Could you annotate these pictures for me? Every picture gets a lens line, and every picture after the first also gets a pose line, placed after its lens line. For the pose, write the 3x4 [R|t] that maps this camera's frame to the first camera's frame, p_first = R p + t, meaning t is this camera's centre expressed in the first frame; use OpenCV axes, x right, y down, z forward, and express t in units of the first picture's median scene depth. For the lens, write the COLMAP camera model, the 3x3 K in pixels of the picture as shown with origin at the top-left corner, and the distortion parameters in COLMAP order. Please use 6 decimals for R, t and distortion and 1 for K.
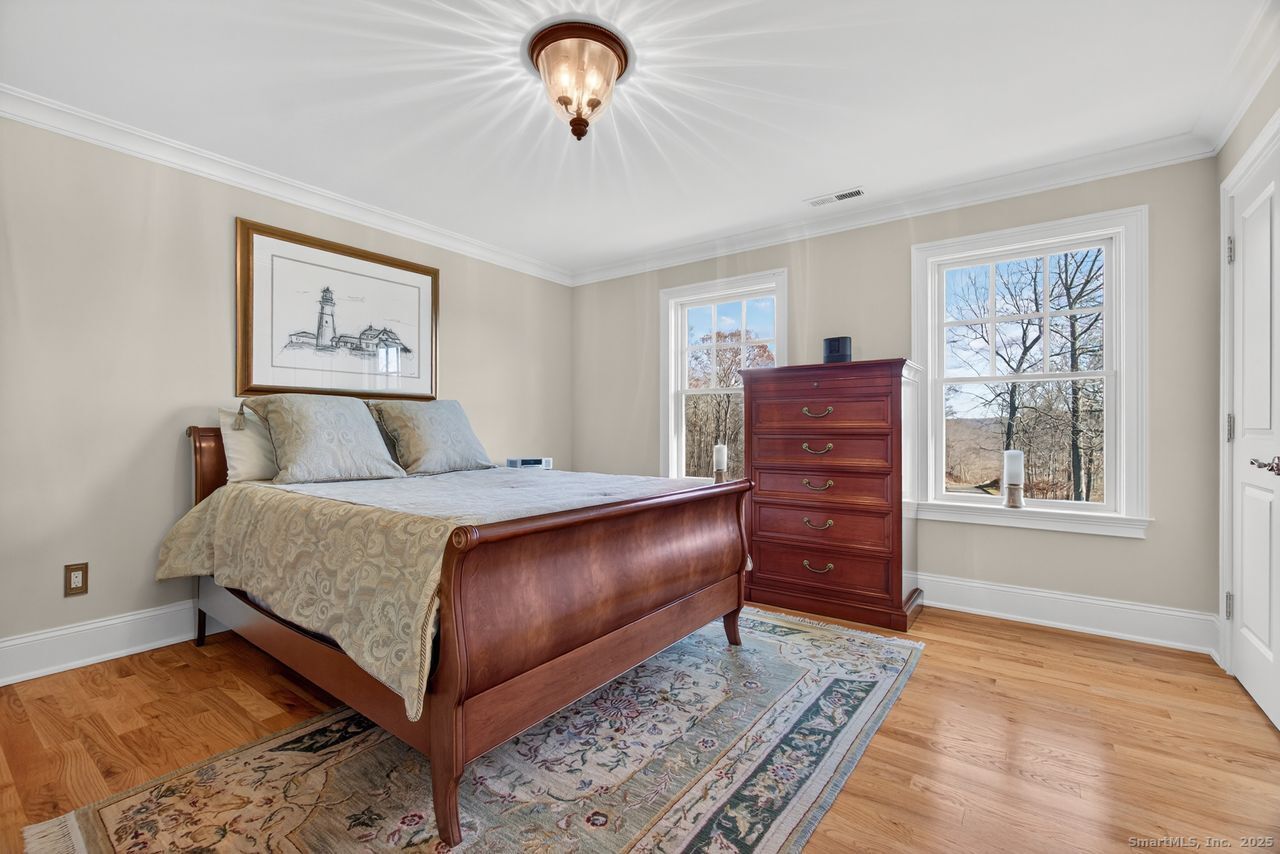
lens RADIAL K [[553.3, 0, 640.0], [0, 553.3, 427.0], [0, 0, 1]] dist [0.000051, 0.000017]
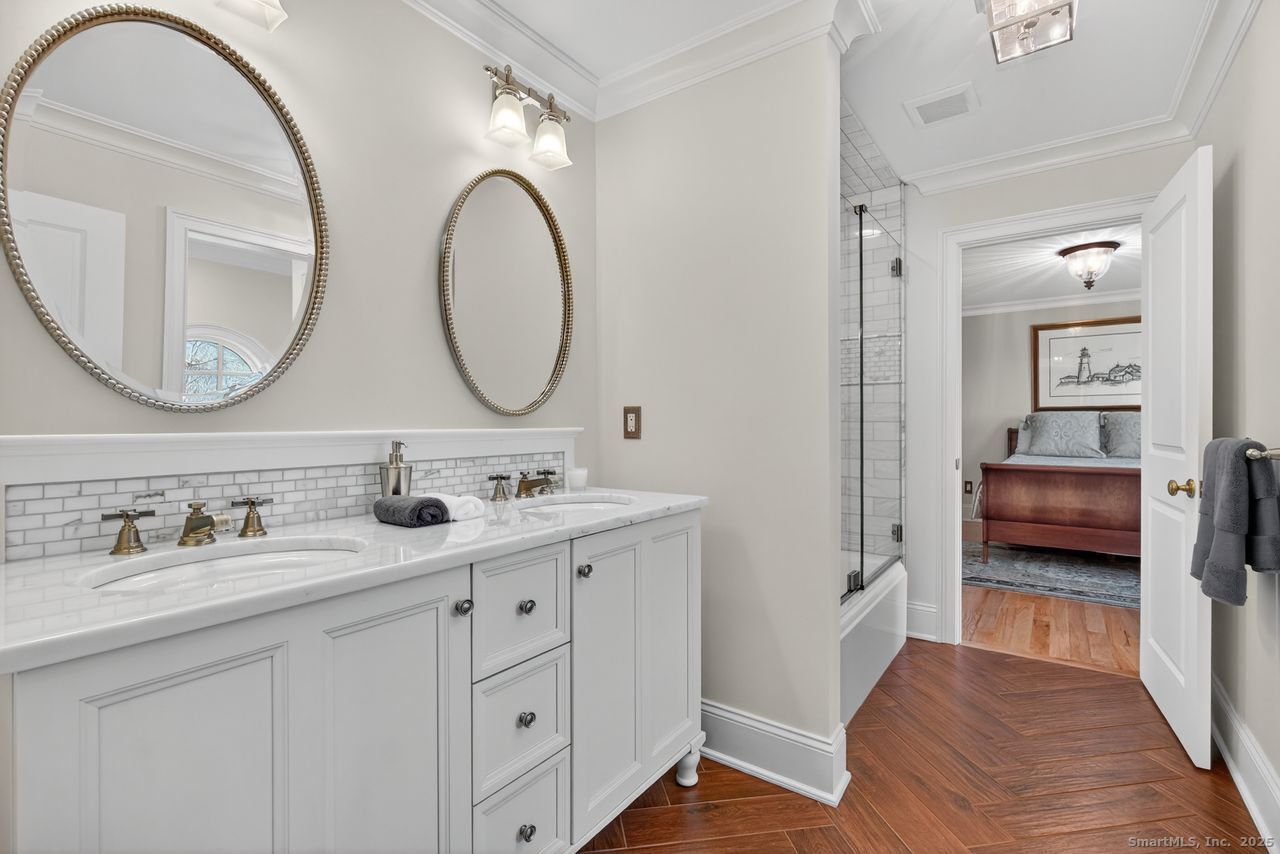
lens RADIAL K [[586.6, 0, 640.0], [0, 586.6, 427.0], [0, 0, 1]] dist [-0.002780, -0.000352]
pose [[0.003252, 0.003611, -0.999988, 1.290258], [0.002639, 0.999990, 0.003619, -0.014516], [0.999991, -0.002651, 0.003242, -0.407428]]
